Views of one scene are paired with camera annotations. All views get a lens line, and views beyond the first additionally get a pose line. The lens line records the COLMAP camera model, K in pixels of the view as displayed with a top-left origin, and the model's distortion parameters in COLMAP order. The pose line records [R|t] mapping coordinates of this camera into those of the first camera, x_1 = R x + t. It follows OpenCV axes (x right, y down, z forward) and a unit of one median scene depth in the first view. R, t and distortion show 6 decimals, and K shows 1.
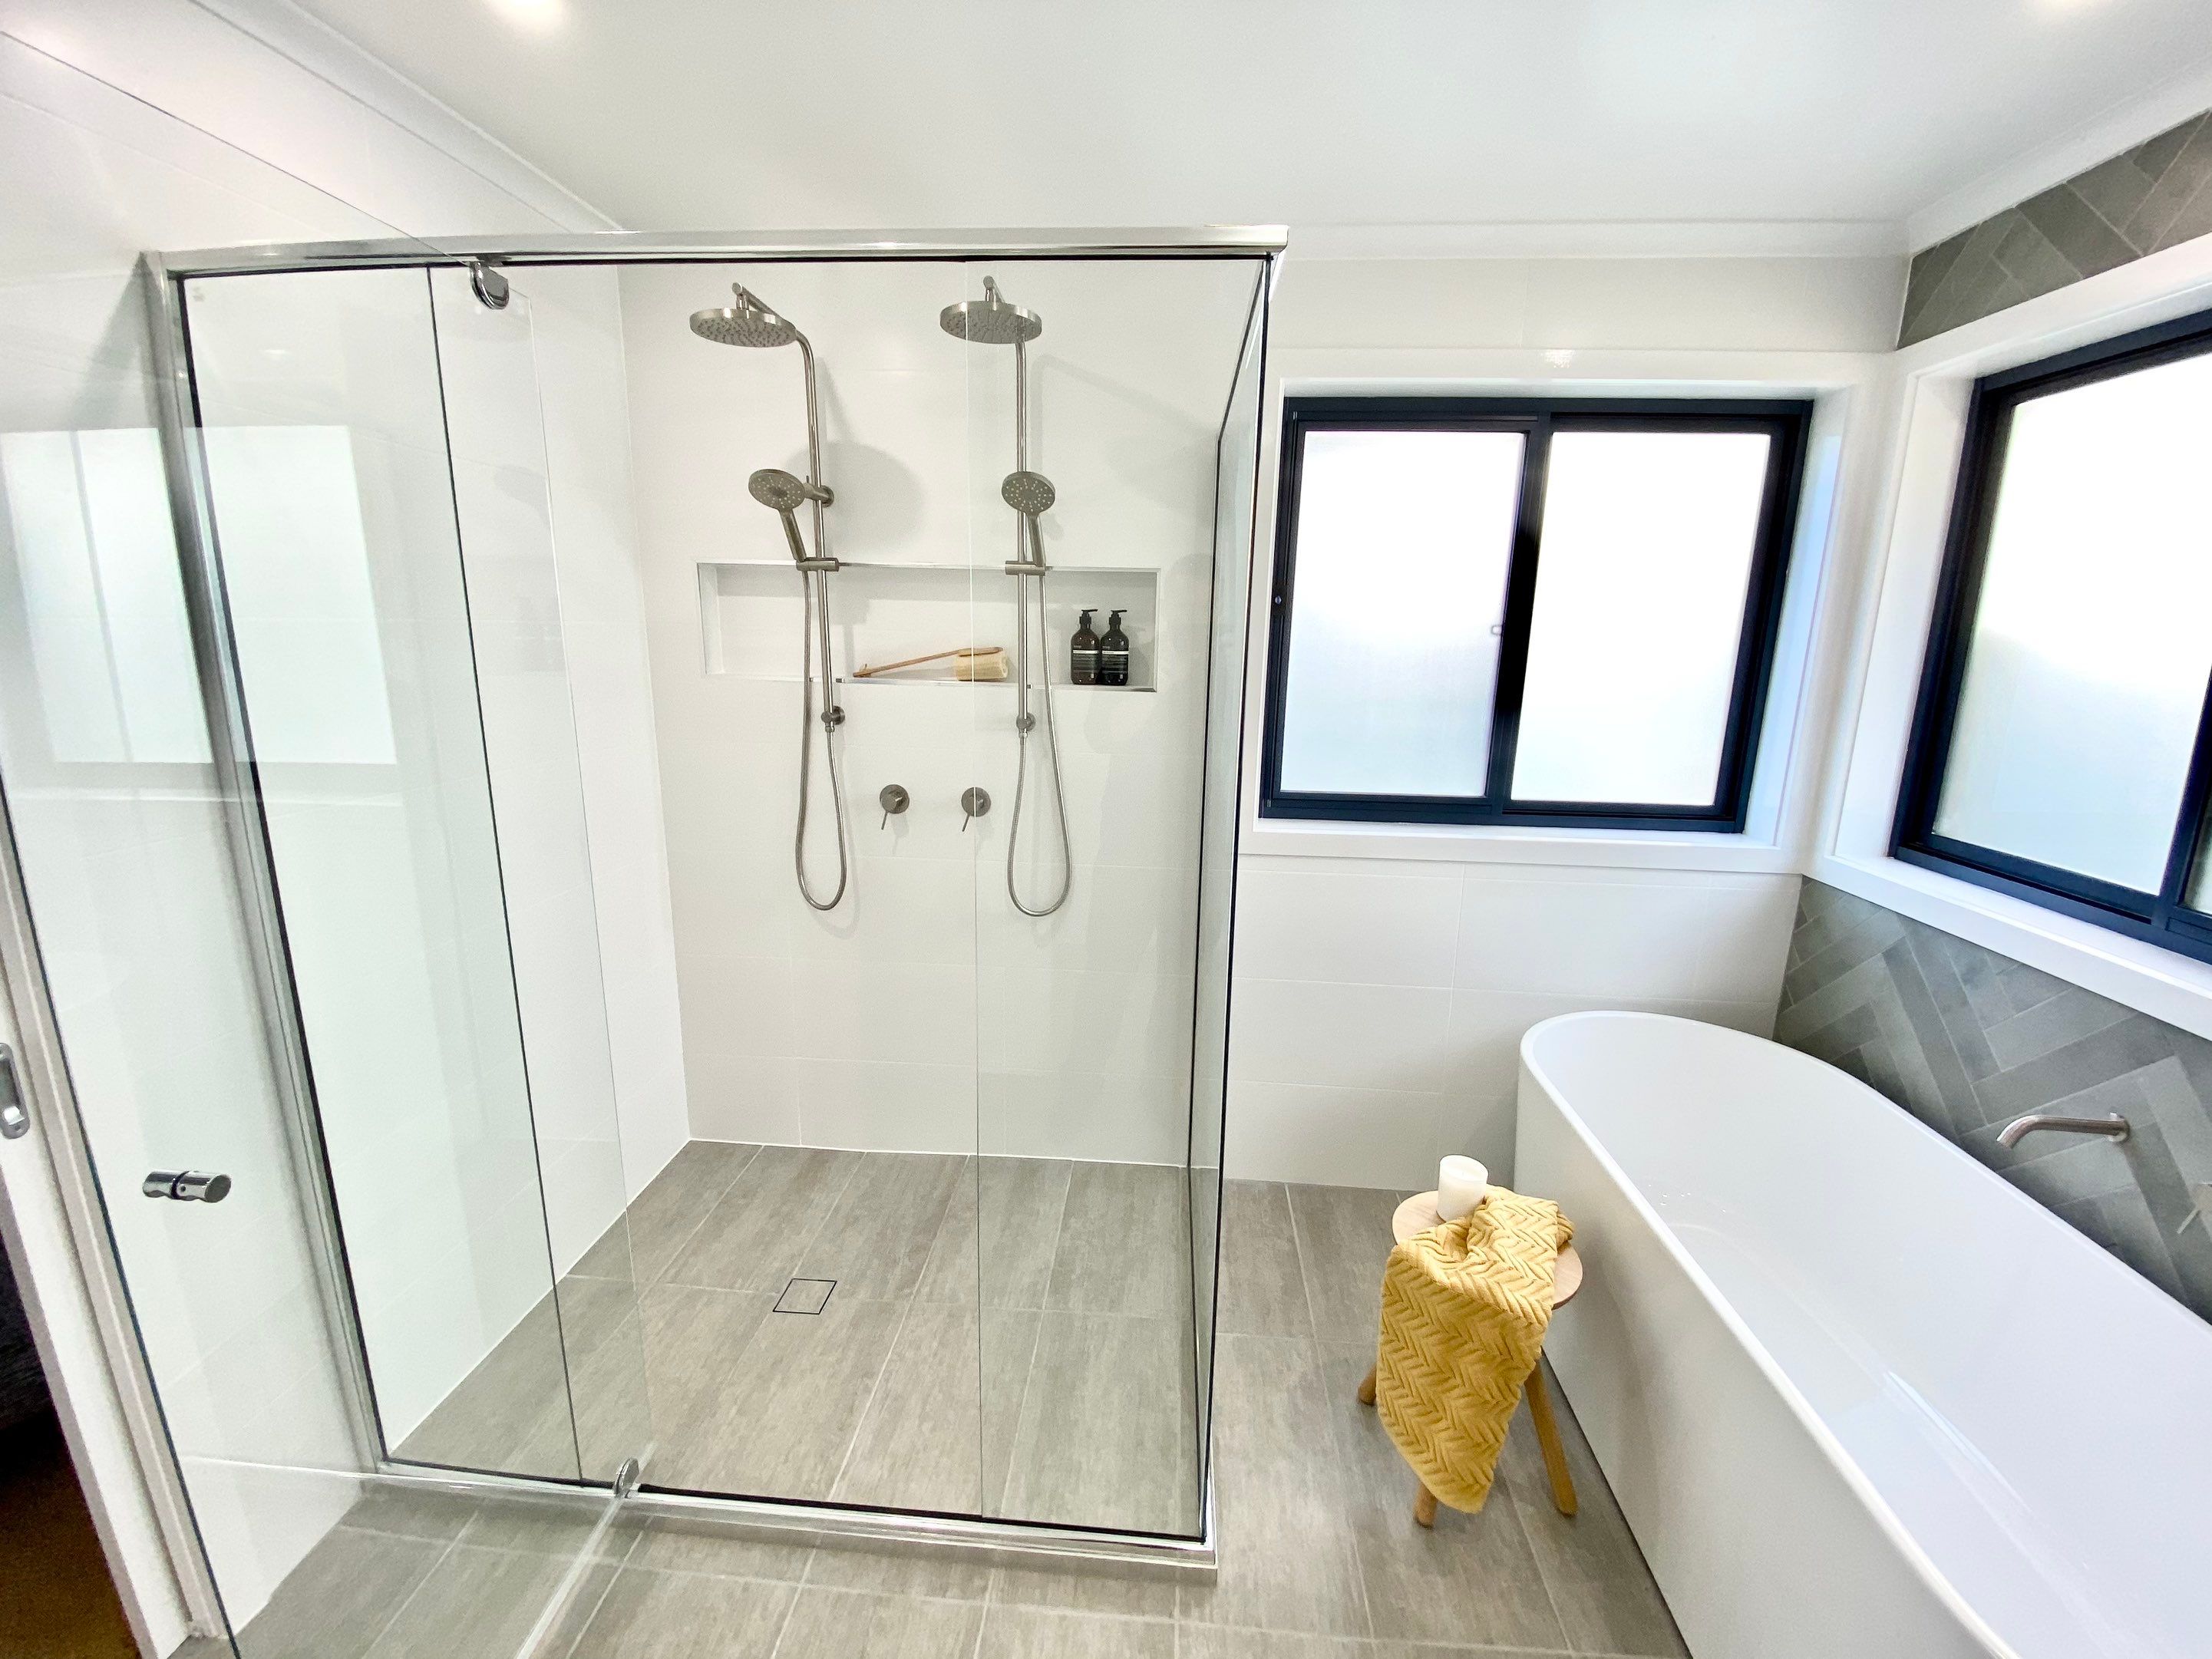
lens RADIAL K [[894.8, 0, 1115.5], [0, 894.8, 825.7], [0, 0, 1]] dist [0.016885, -0.018499]
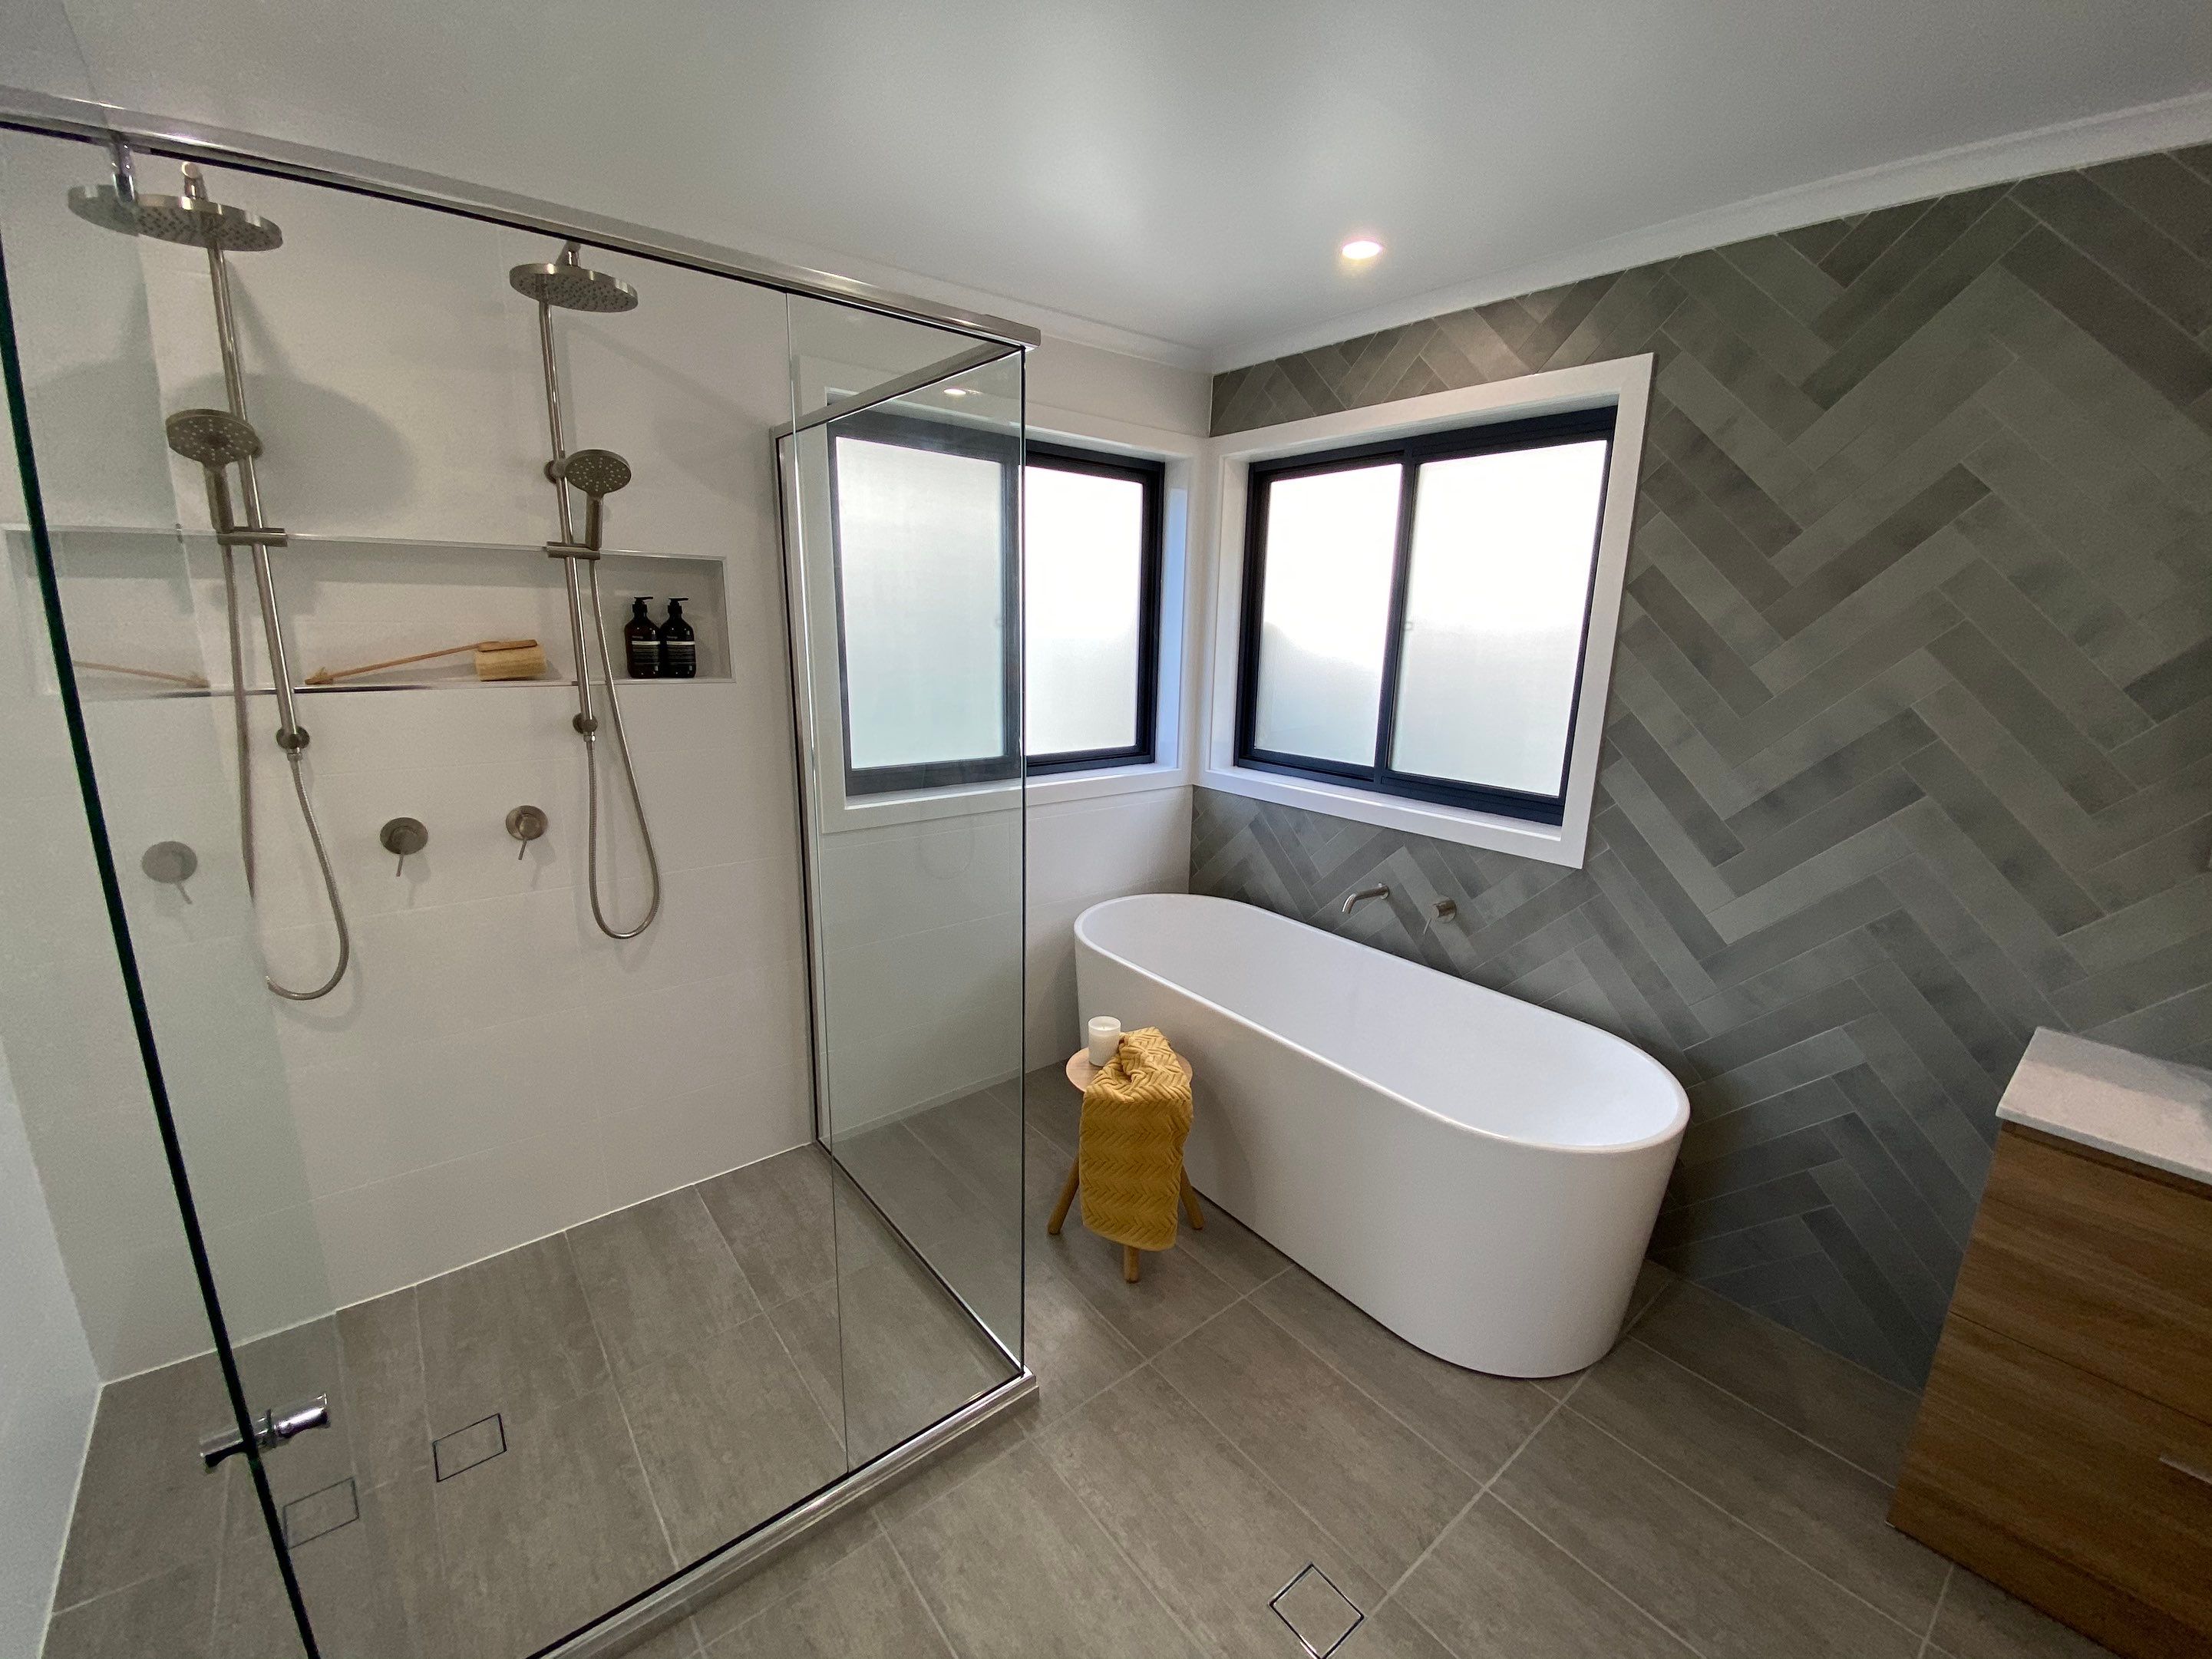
lens RADIAL K [[894.8, 0, 1112.0], [0, 894.8, 822.9], [0, 0, 1]] dist [0.016885, -0.018499]
pose [[0.727154, -0.155211, 0.668697, -0.353134], [0.135919, 0.987372, 0.081377, -0.021854], [-0.672884, 0.031715, 0.739068, -0.011709]]
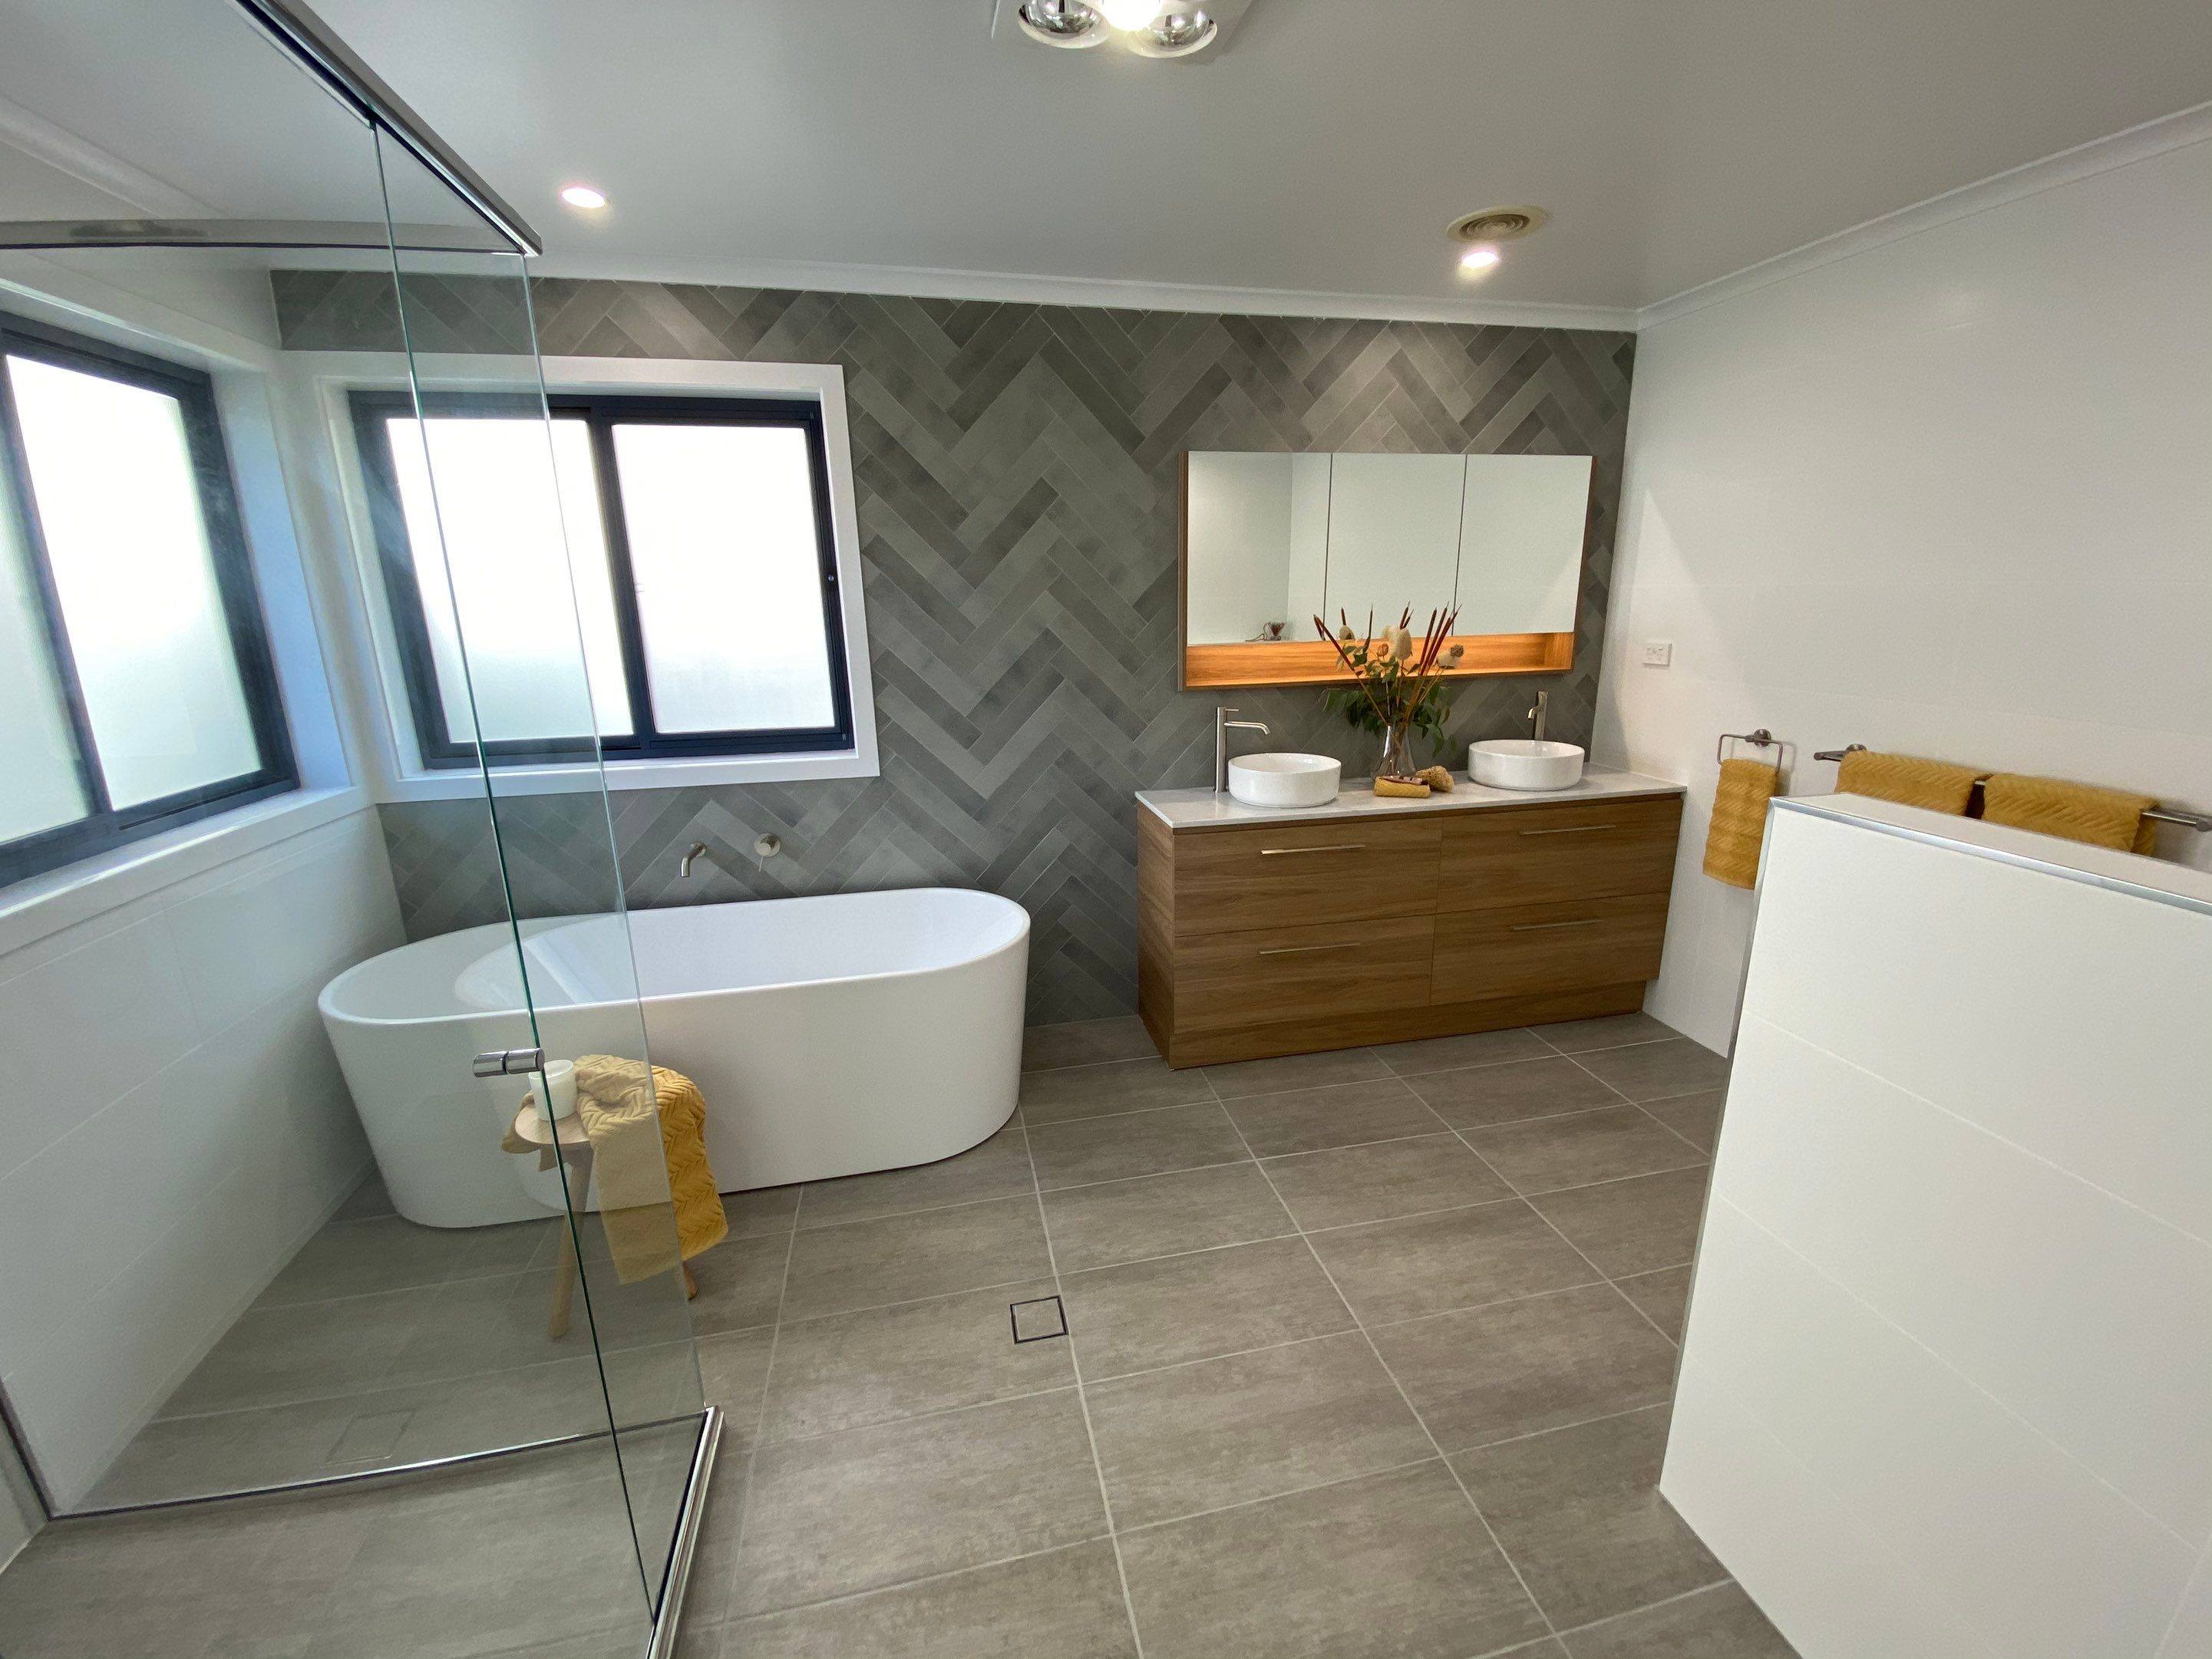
lens RADIAL K [[894.8, 0, 1113.4], [0, 894.8, 827.8], [0, 0, 1]] dist [0.016885, -0.018499]
pose [[-0.289609, -0.249092, 0.924164, -0.611092], [0.212364, 0.924755, 0.315801, -0.083217], [-0.933289, 0.287718, -0.214920, 0.378720]]
